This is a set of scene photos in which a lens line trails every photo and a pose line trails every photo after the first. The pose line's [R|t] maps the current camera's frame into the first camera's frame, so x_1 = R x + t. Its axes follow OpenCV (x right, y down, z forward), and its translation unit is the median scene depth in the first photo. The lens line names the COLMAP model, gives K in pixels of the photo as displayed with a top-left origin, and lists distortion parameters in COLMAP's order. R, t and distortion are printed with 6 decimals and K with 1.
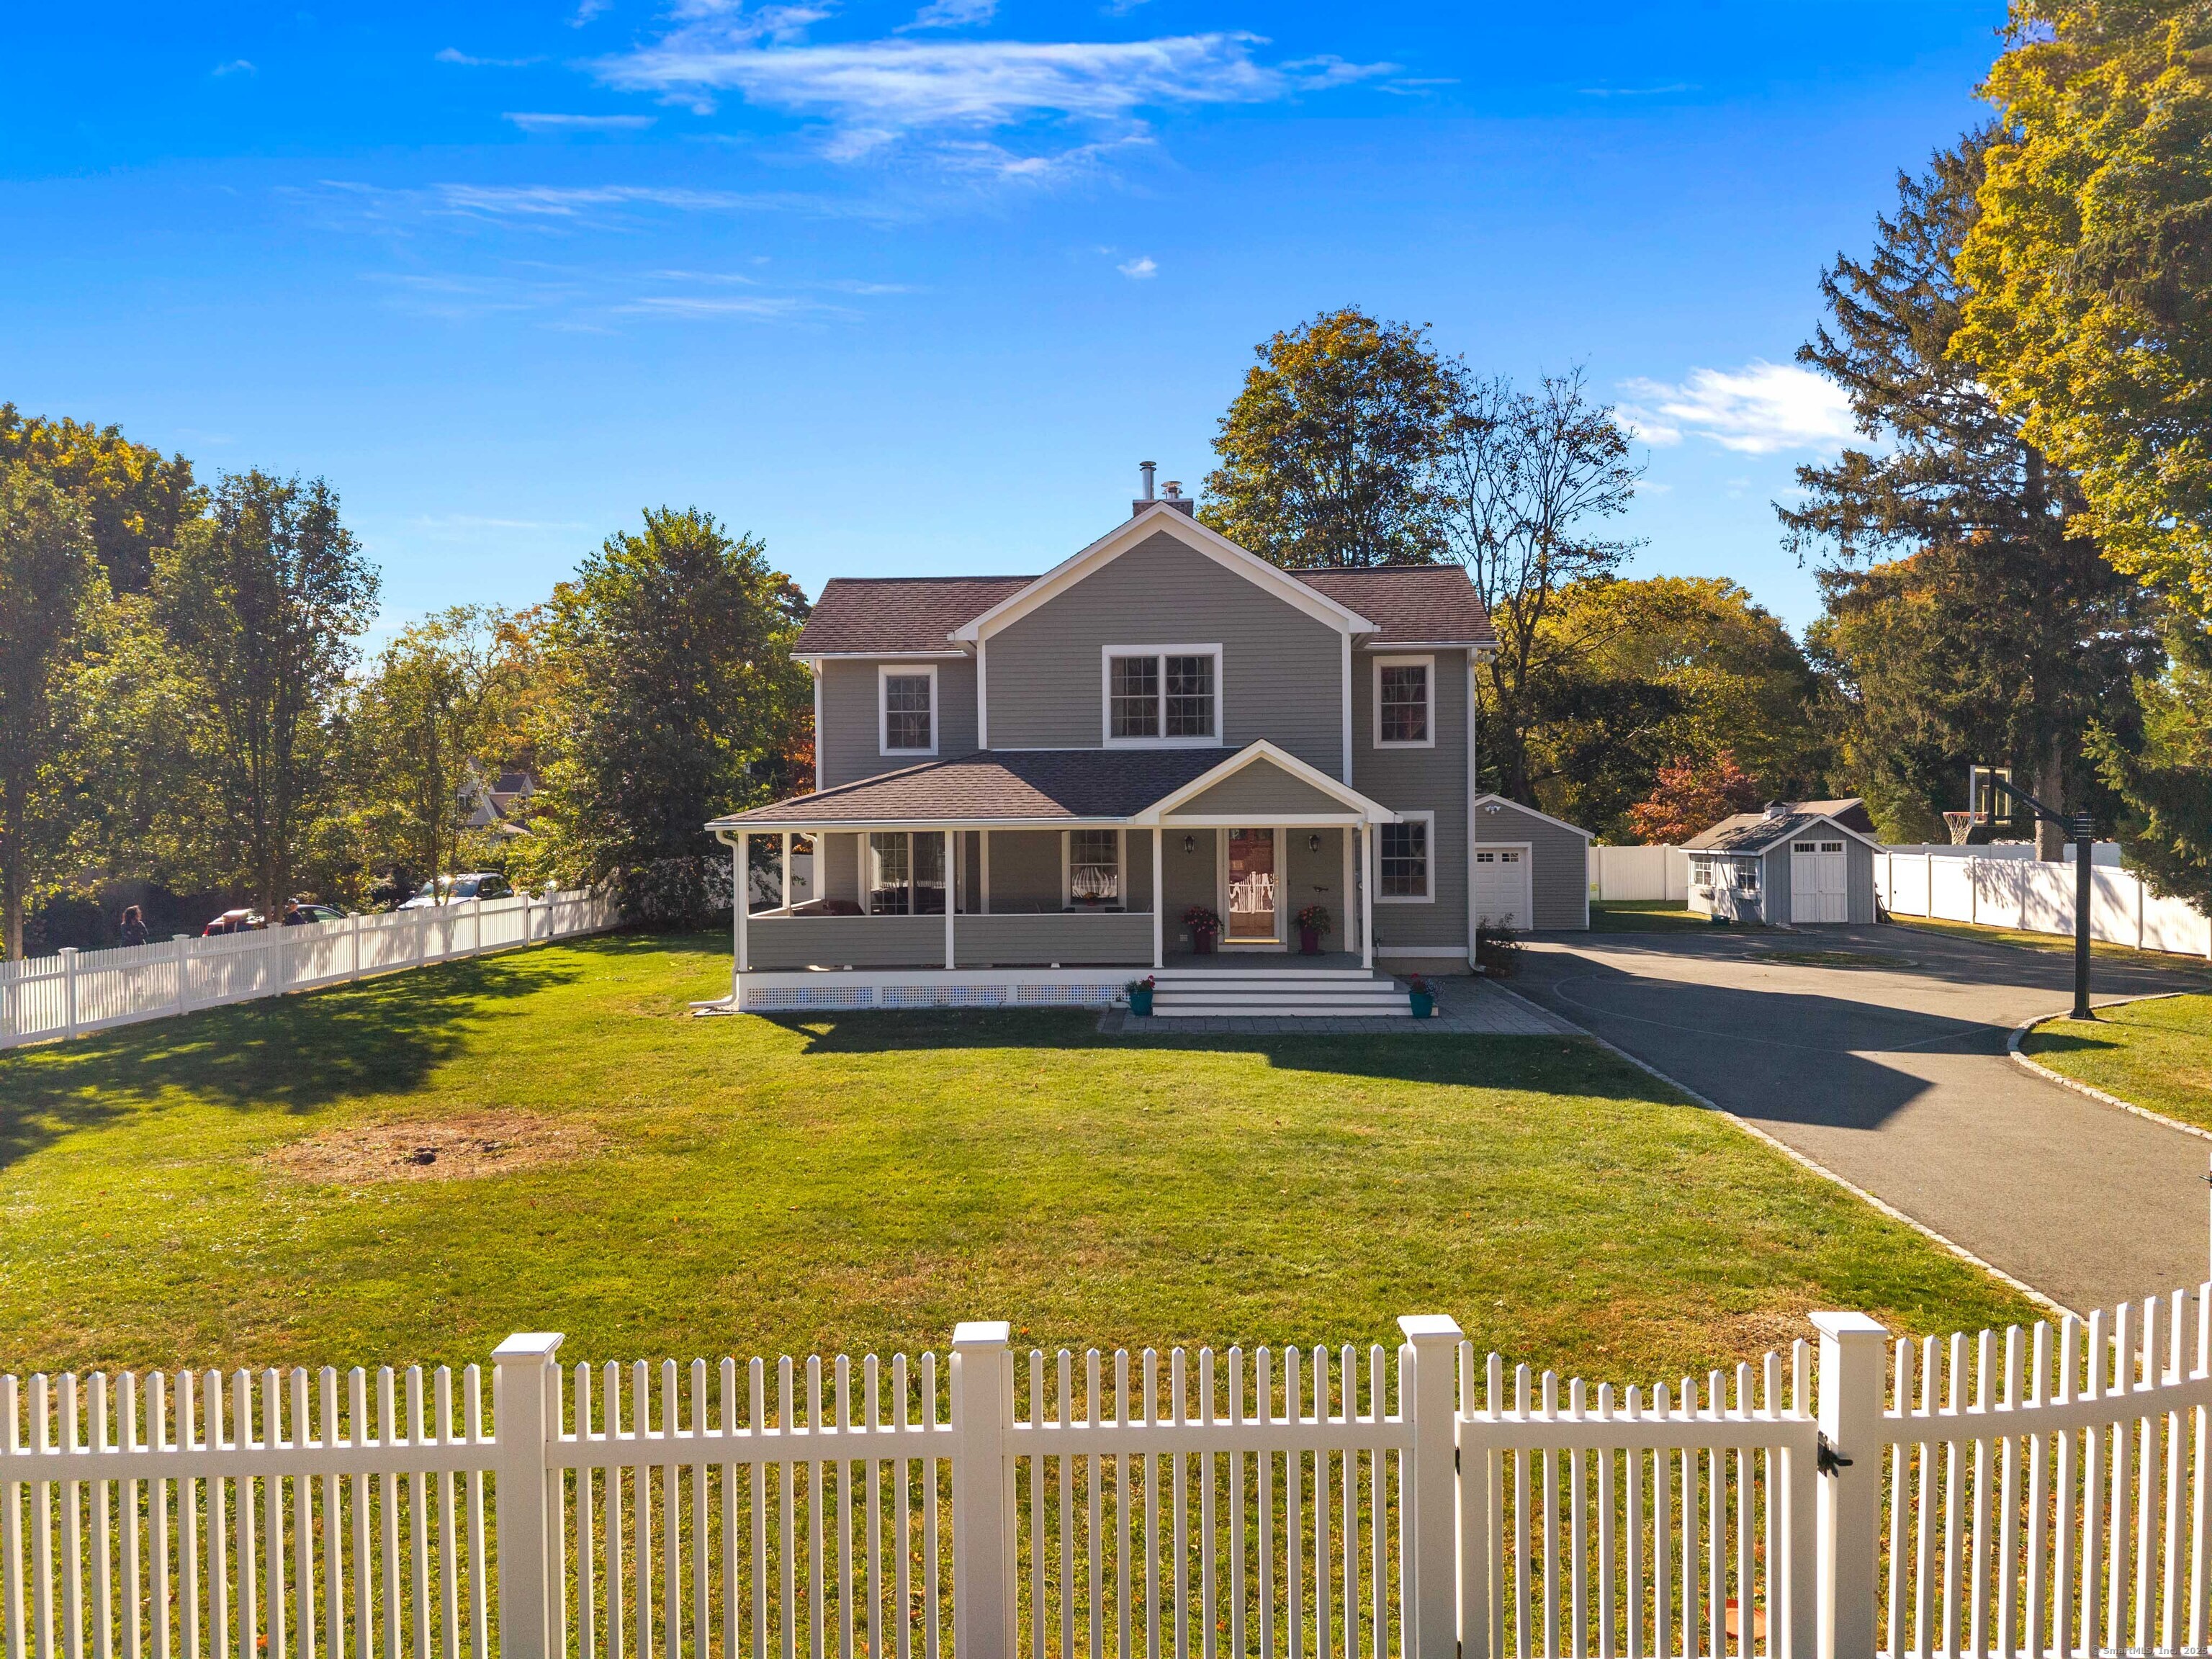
lens RADIAL K [[1493.9, 0, 1106.0], [0, 1493.9, 829.5], [0, 0, 1]] dist [0.046058, -0.047666]
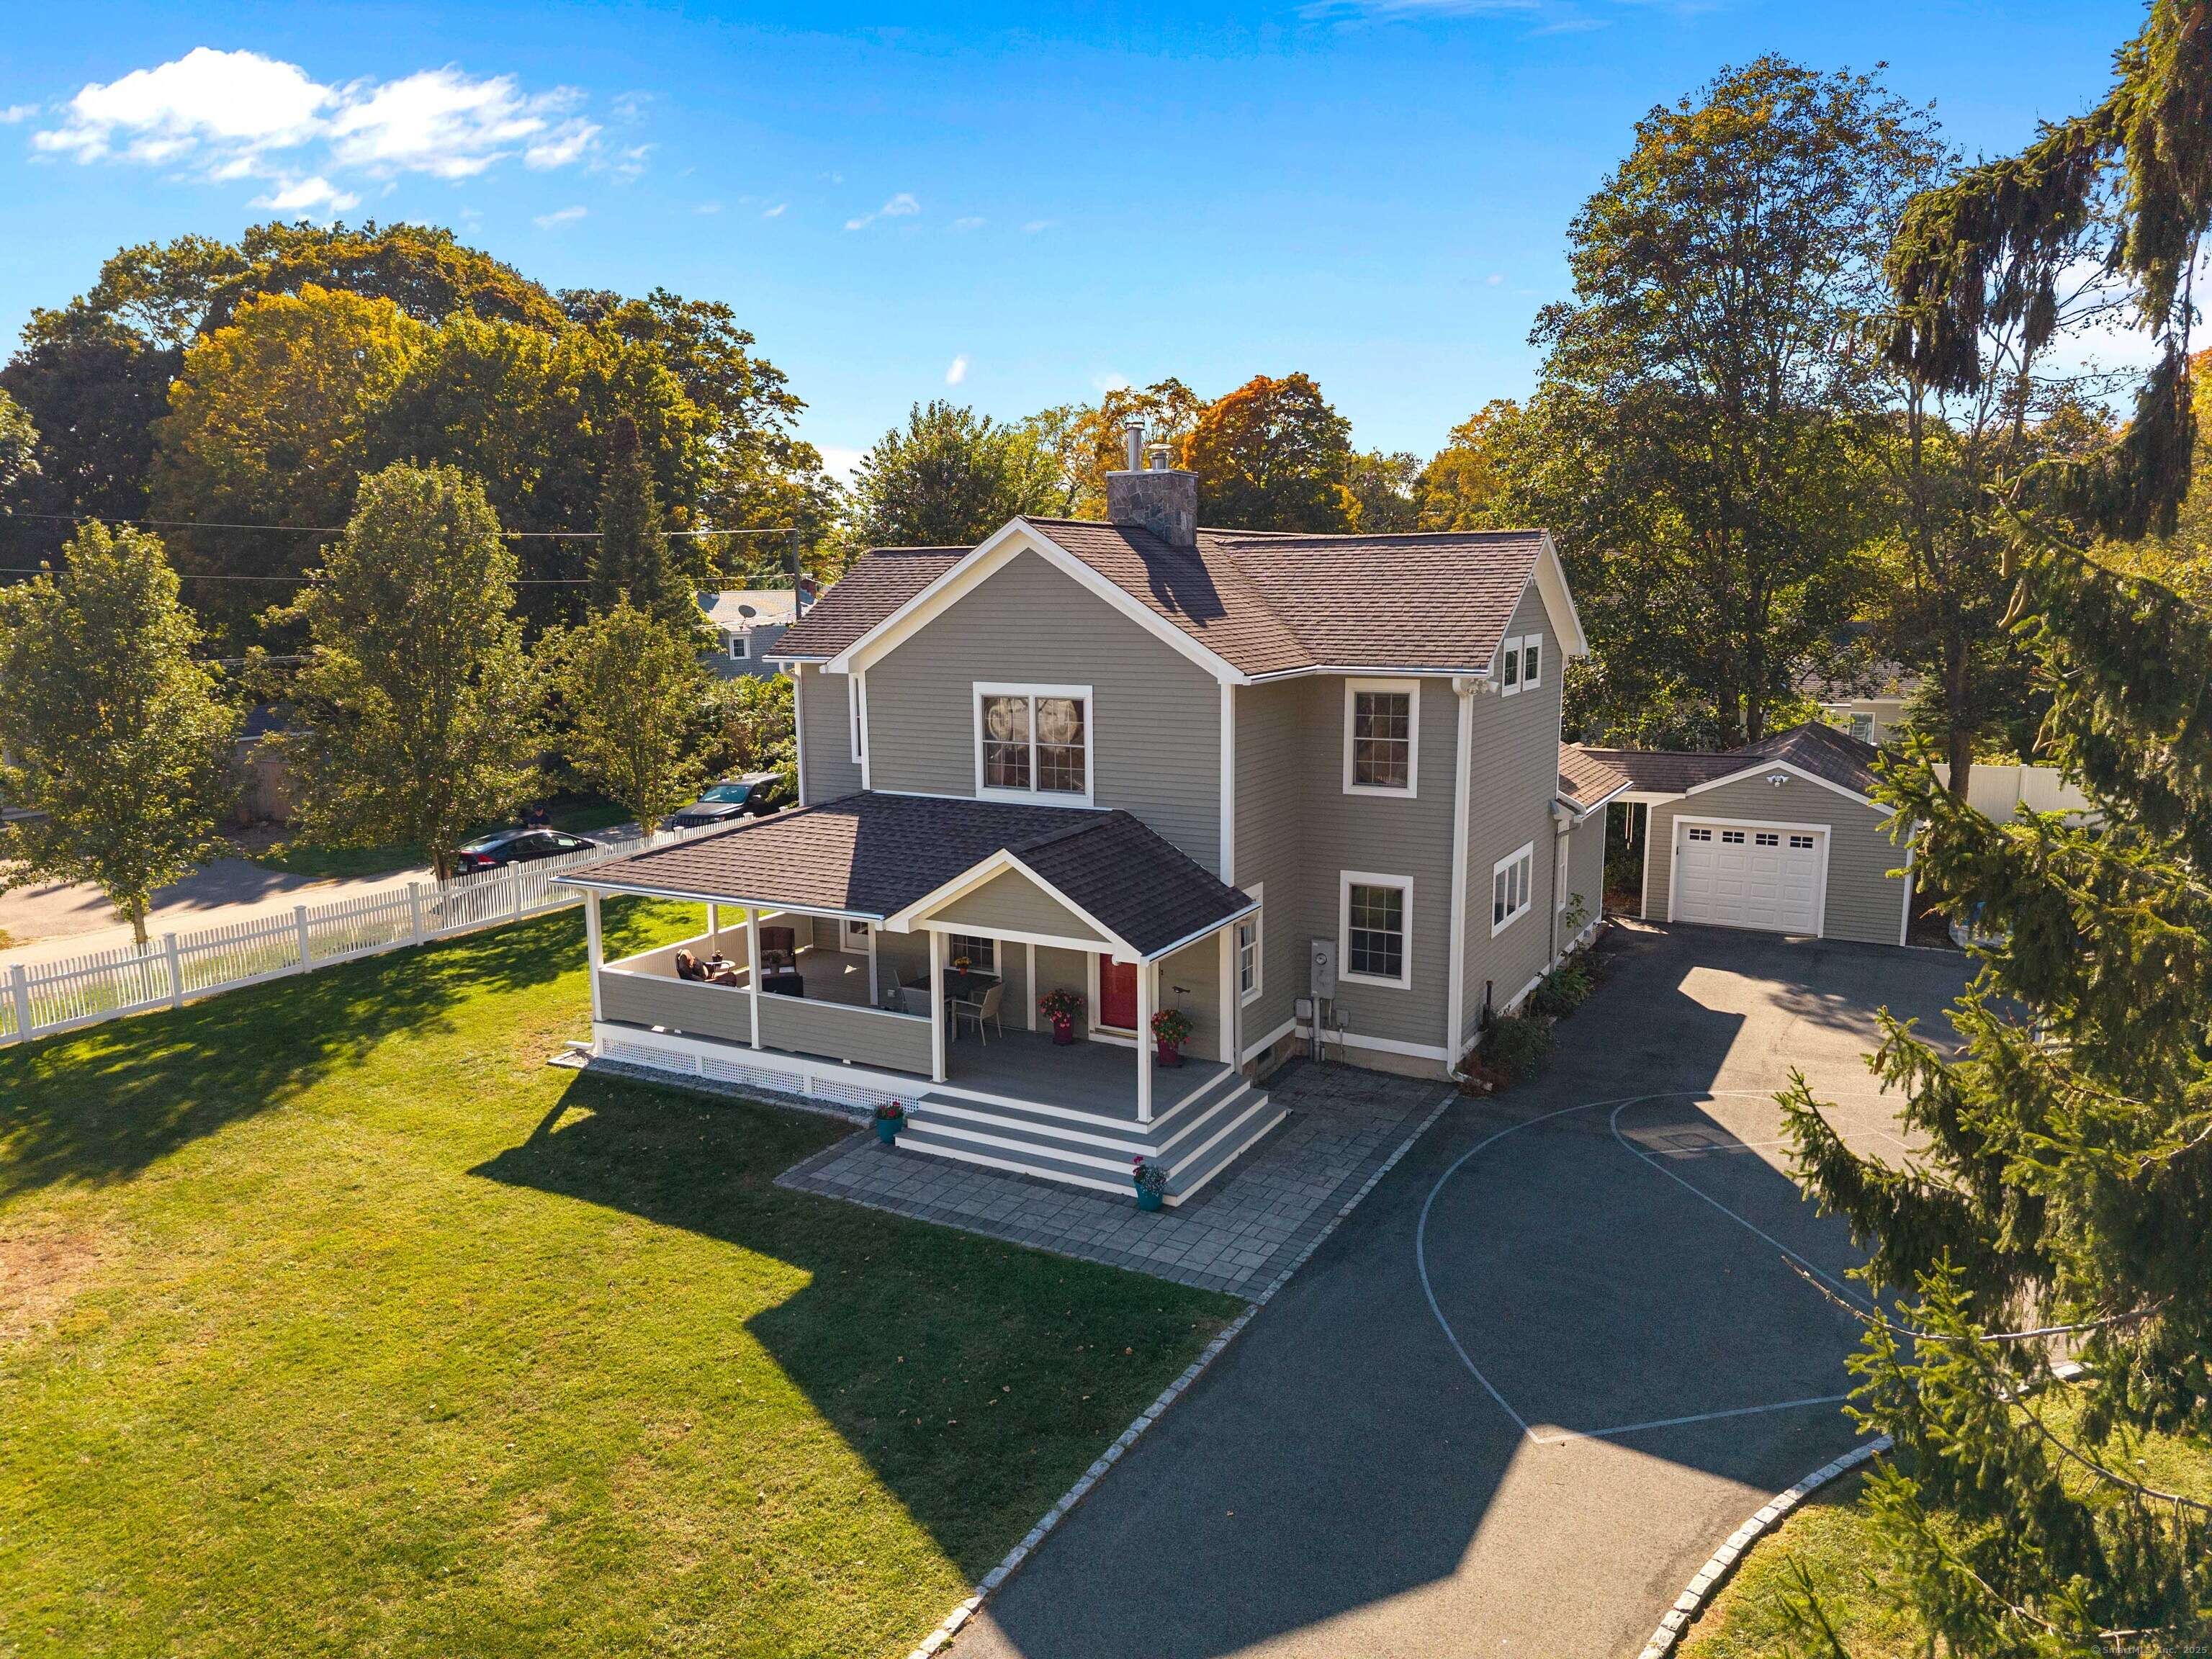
lens RADIAL K [[1493.9, 0, 1106.0], [0, 1493.9, 829.5], [0, 0, 1]] dist [0.046058, -0.047666]
pose [[0.894336, 0.075013, -0.441063, 0.458214], [-0.000012, 0.985848, 0.167642, -0.184648], [0.447396, -0.149923, 0.881680, 0.253195]]
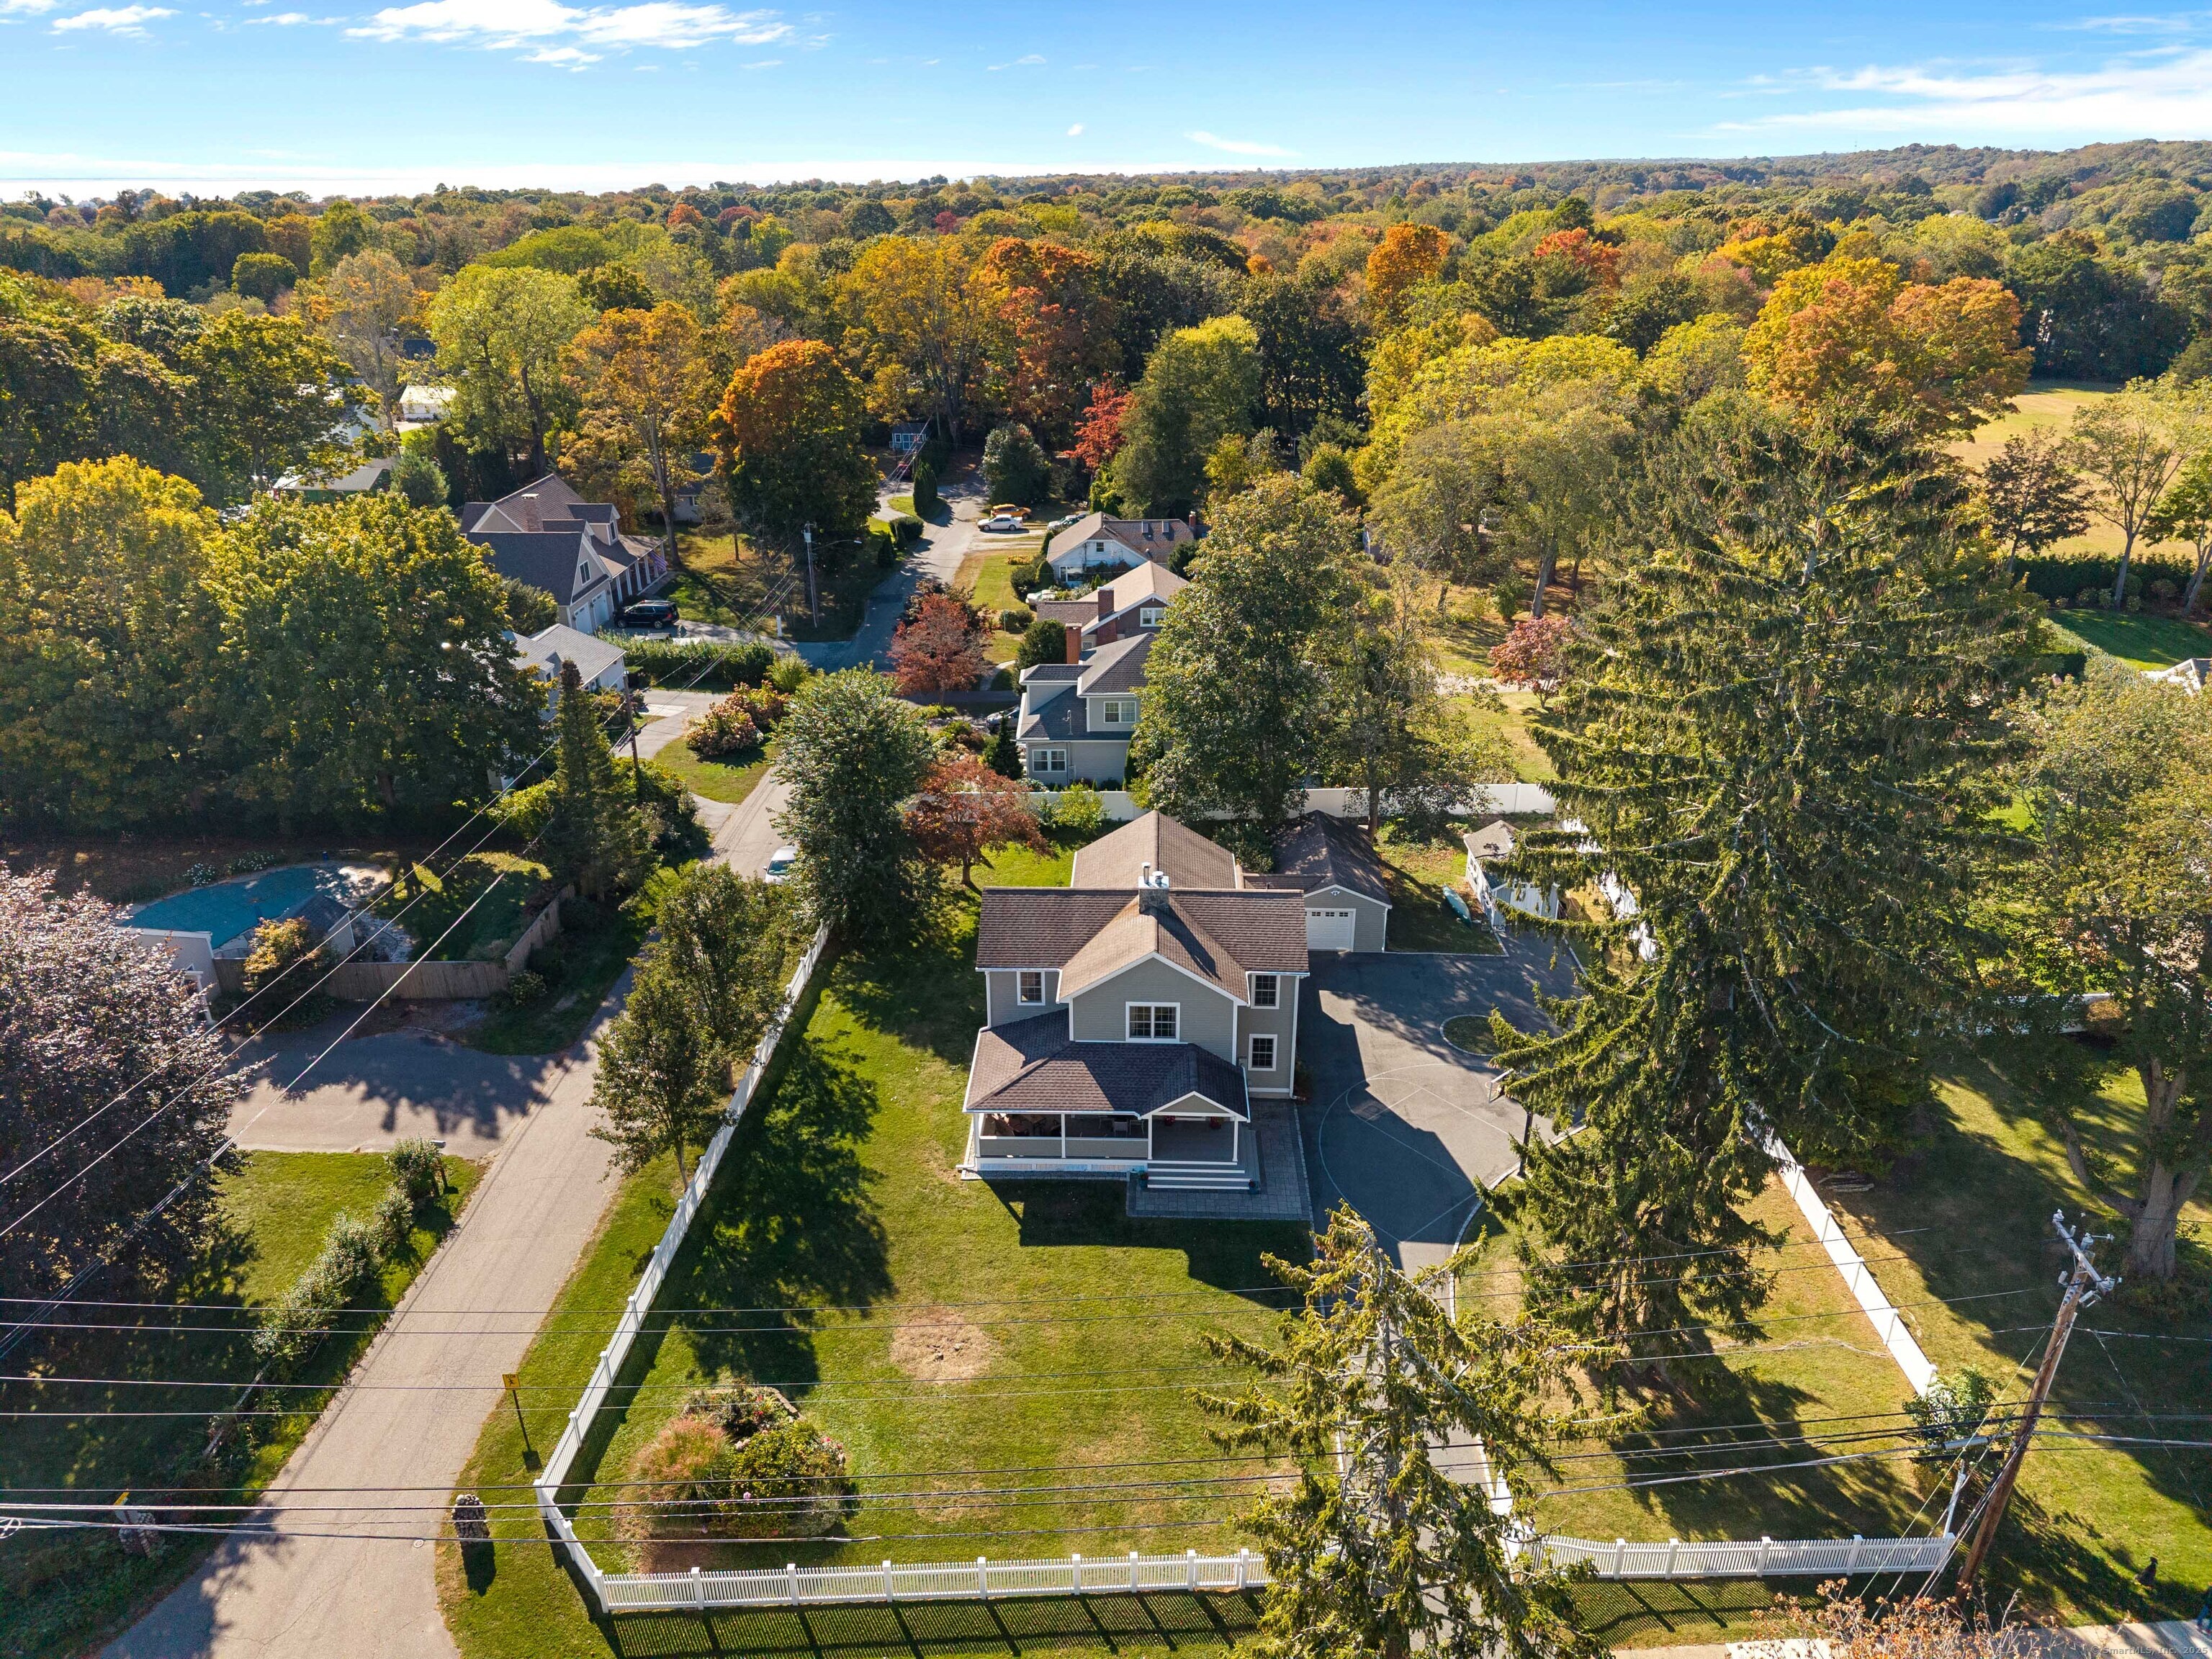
lens RADIAL K [[1493.9, 0, 1106.0], [0, 1493.9, 829.5], [0, 0, 1]] dist [0.046058, -0.047666]
pose [[0.999837, -0.005534, 0.017173, -0.067361], [-0.001622, 0.920384, 0.391012, -1.209730], [-0.017970, -0.390976, 0.920226, -0.911325]]
